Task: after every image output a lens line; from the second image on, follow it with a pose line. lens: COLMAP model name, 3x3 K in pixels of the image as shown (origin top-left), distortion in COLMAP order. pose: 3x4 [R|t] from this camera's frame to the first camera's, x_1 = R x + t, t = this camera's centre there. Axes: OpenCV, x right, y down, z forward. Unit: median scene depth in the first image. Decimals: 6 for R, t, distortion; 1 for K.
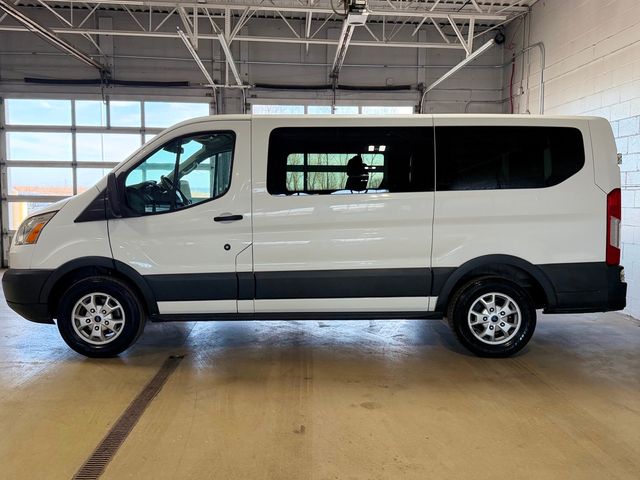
lens RADIAL K [[560.9, 0, 316.4], [0, 560.9, 244.1], [0, 0, 1]] dist [0.093898, -0.026802]
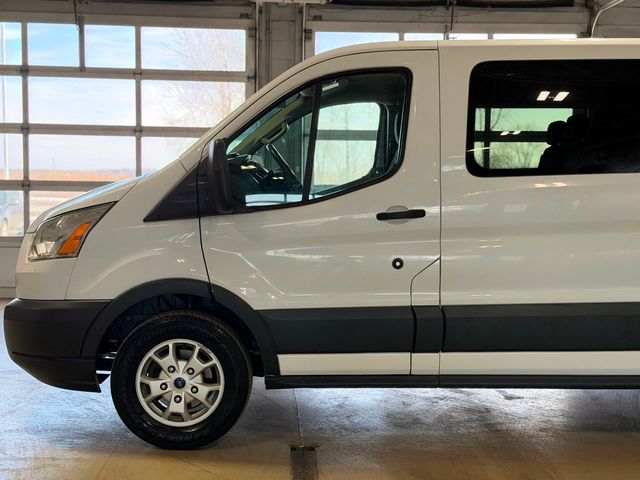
lens RADIAL K [[901.4, 0, 320.3], [0, 901.4, 237.8], [0, 0, 1]] dist [0.113540, 0.000000]
pose [[0.999977, 0.003013, 0.006047, -0.201234], [-0.002873, 0.999728, -0.023153, 0.000231], [-0.006115, 0.023136, 0.999714, 0.035789]]
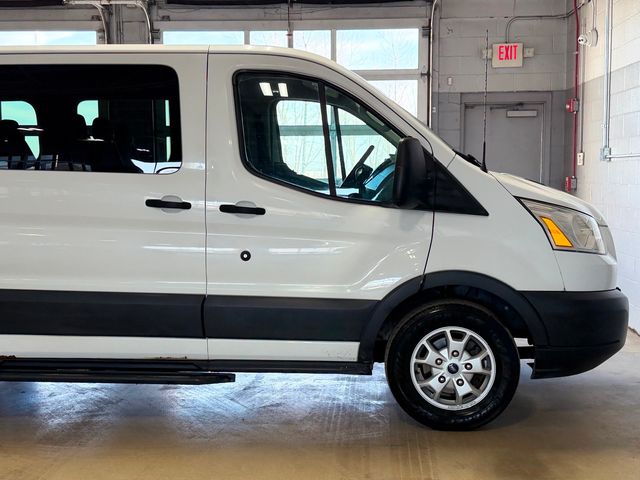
lens RADIAL K [[857.8, 0, 318.2], [0, 857.8, 240.7], [0, 0, 1]] dist [0.109579, 0.000000]
pose [[0.995513, -0.004251, -0.094531, 0.269692], [0.003539, 0.999964, -0.007701, -0.005394], [0.094561, 0.007332, 0.995492, 0.083094]]
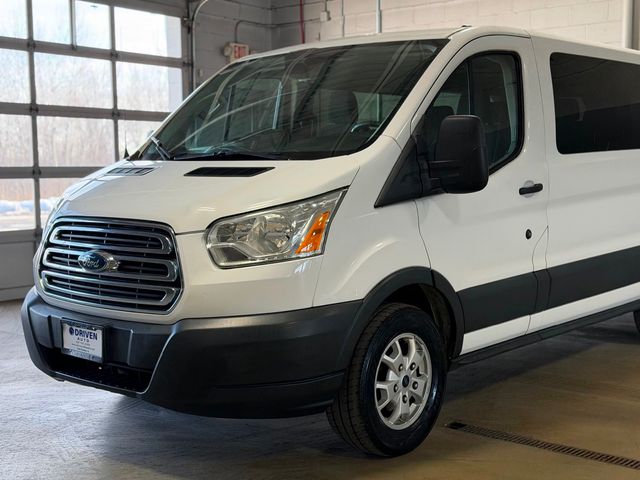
lens RADIAL K [[901.4, 0, 317.2], [0, 901.4, 238.9], [0, 0, 1]] dist [0.113540, 0.000000]
pose [[0.666109, -0.072858, 0.742287, -0.895176], [0.074813, 0.996725, 0.030697, -0.032299], [-0.742093, 0.035085, 0.669378, 0.393497]]
